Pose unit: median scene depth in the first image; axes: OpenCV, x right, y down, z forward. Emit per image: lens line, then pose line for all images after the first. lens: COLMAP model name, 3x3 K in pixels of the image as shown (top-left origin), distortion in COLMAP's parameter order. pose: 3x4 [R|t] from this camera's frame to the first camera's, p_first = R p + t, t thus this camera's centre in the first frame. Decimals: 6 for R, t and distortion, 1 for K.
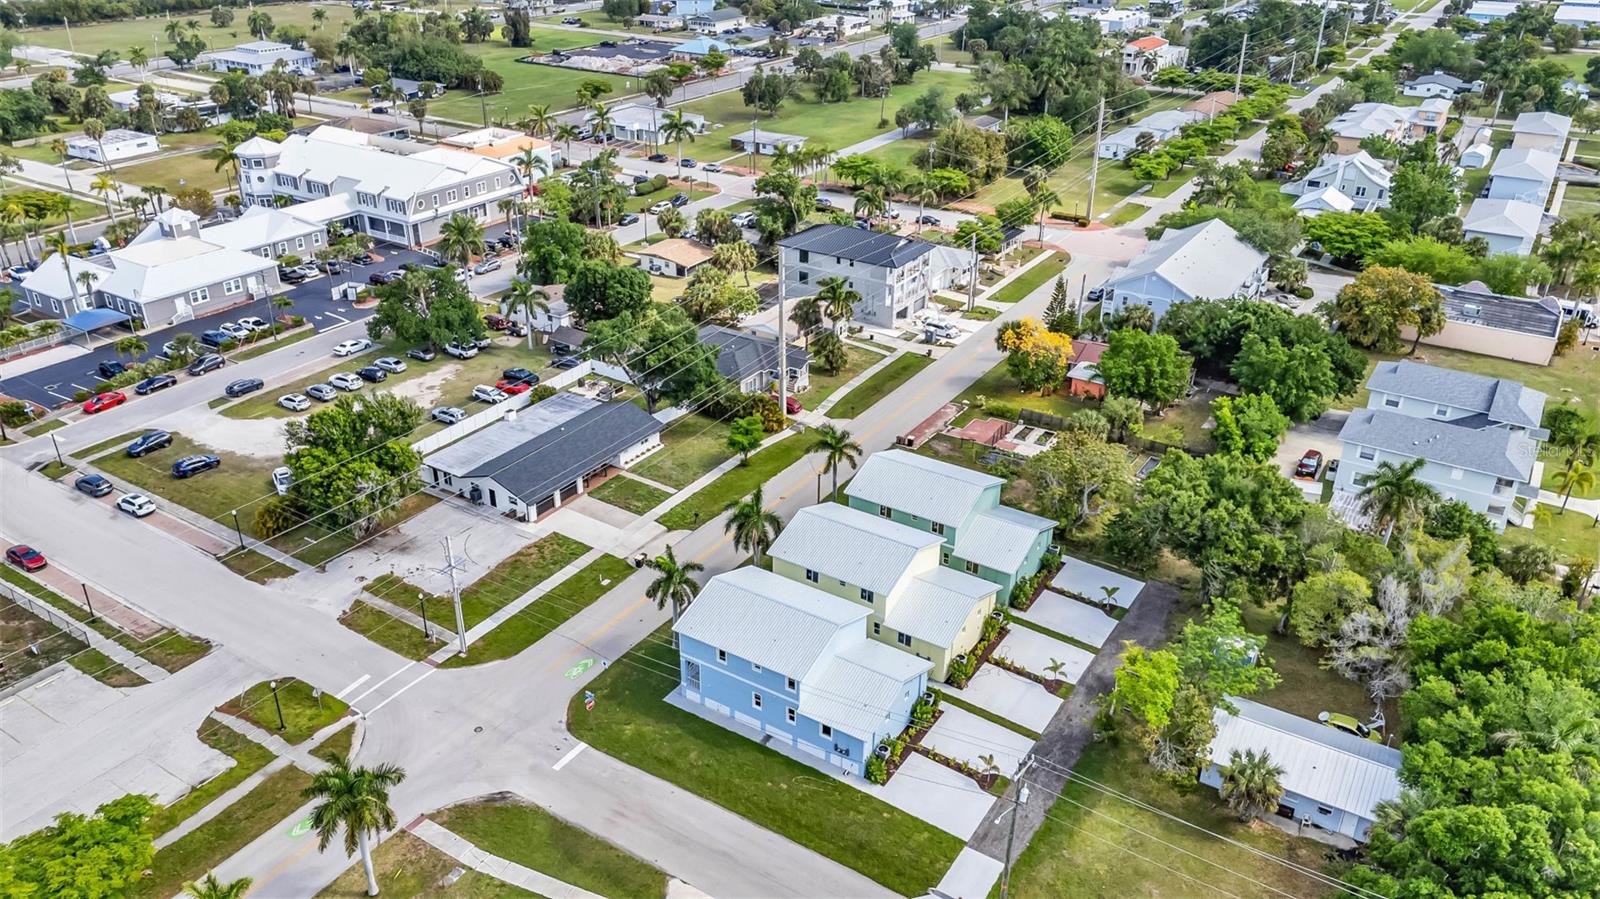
lens RADIAL K [[1171.8, 0, 800.3], [0, 1171.8, 451.2], [0, 0, 1]] dist [0.077791, -0.074943]
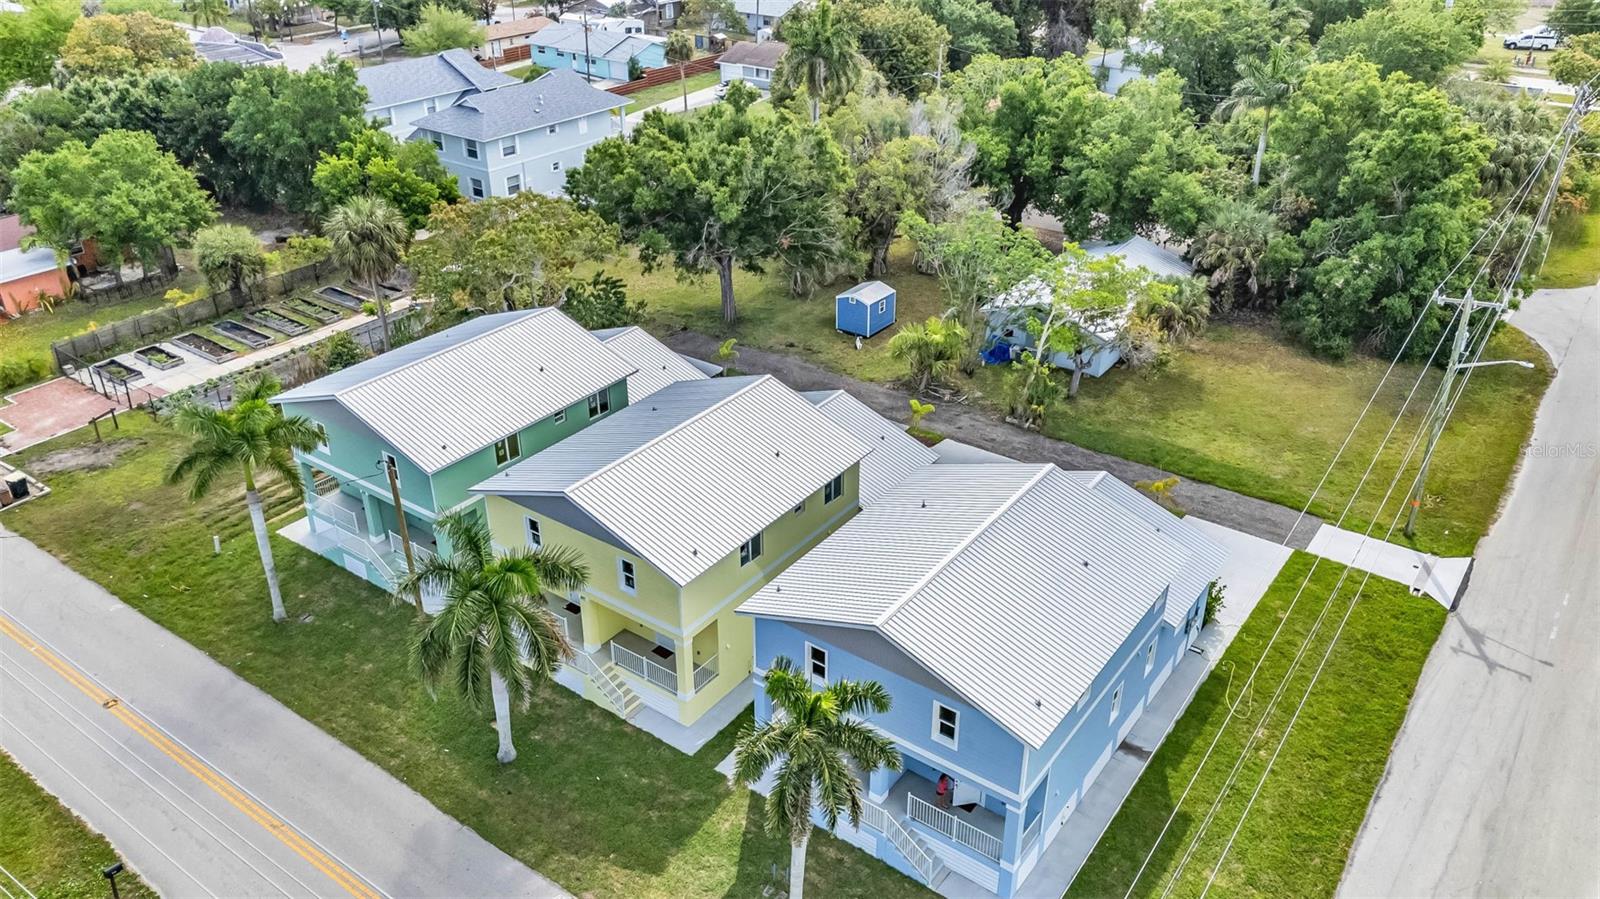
lens RADIAL K [[1192.3, 0, 802.5], [0, 1192.3, 453.0], [0, 0, 1]] dist [0.051446, -0.036798]
pose [[0.058122, -0.490163, 0.869691, -0.242905], [0.454683, 0.788559, 0.414050, -0.065013], [-0.888755, 0.371368, 0.268702, 0.584407]]
